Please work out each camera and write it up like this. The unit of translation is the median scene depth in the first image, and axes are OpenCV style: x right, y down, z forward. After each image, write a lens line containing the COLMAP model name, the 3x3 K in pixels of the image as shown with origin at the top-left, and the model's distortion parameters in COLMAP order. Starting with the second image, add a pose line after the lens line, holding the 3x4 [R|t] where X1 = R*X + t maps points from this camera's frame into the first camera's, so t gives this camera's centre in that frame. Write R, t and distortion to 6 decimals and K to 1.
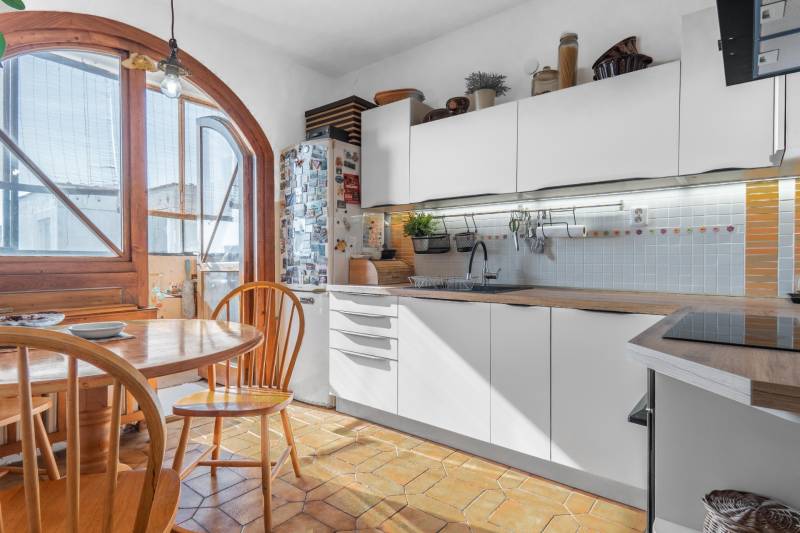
lens RADIAL K [[421.0, 0, 422.0], [0, 421.0, 264.5], [0, 0, 1]] dist [0.005577, -0.000804]
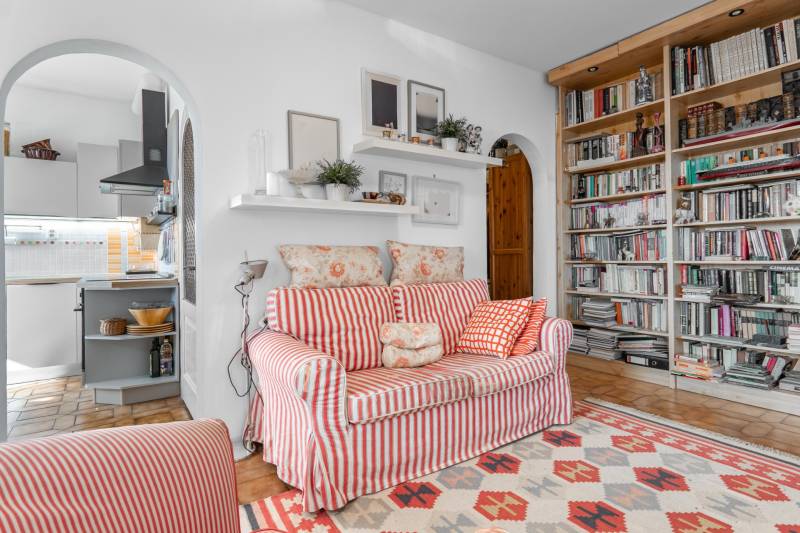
lens RADIAL K [[424.9, 0, 398.2], [0, 424.9, 255.4], [0, 0, 1]] dist [-0.000161, -0.000512]
pose [[0.303075, -0.003676, 0.952960, -0.795099], [0.020758, 0.999781, -0.002745, 0.014615], [-0.952741, 0.020613, 0.303085, -0.997134]]
